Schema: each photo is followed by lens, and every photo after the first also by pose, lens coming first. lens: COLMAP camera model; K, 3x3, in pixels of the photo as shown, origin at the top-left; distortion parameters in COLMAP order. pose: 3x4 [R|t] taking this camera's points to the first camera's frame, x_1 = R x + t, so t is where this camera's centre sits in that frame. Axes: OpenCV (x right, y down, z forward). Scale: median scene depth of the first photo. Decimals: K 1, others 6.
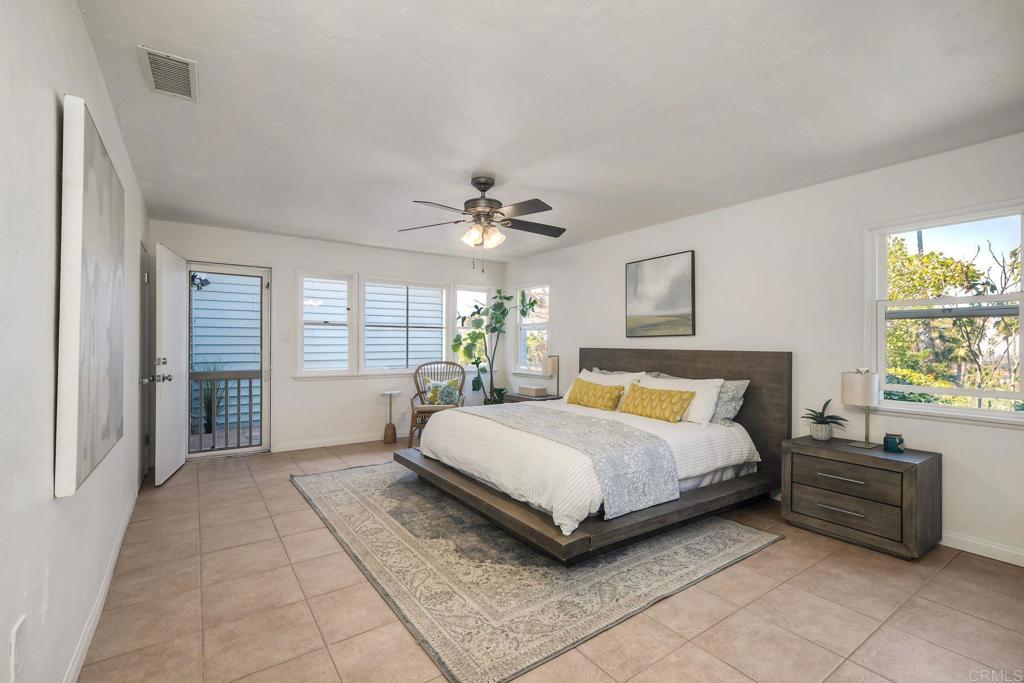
lens RADIAL K [[456.7, 0, 512.0], [0, 456.7, 341.5], [0, 0, 1]] dist [-0.000447, 0.000563]
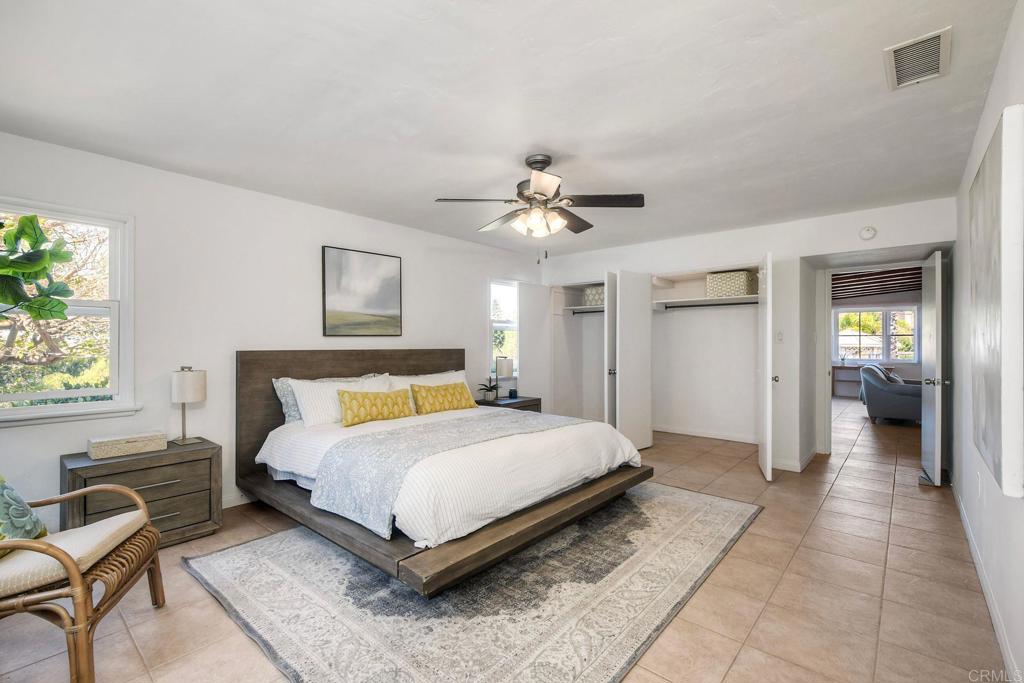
lens RADIAL K [[456.7, 0, 512.0], [0, 456.7, 341.5], [0, 0, 1]] dist [-0.000447, 0.000563]
pose [[-0.244285, -0.001779, 0.969702, -0.797404], [-0.006357, 0.999980, 0.000234, -0.002203], [-0.969683, -0.006107, -0.244291, 1.115439]]
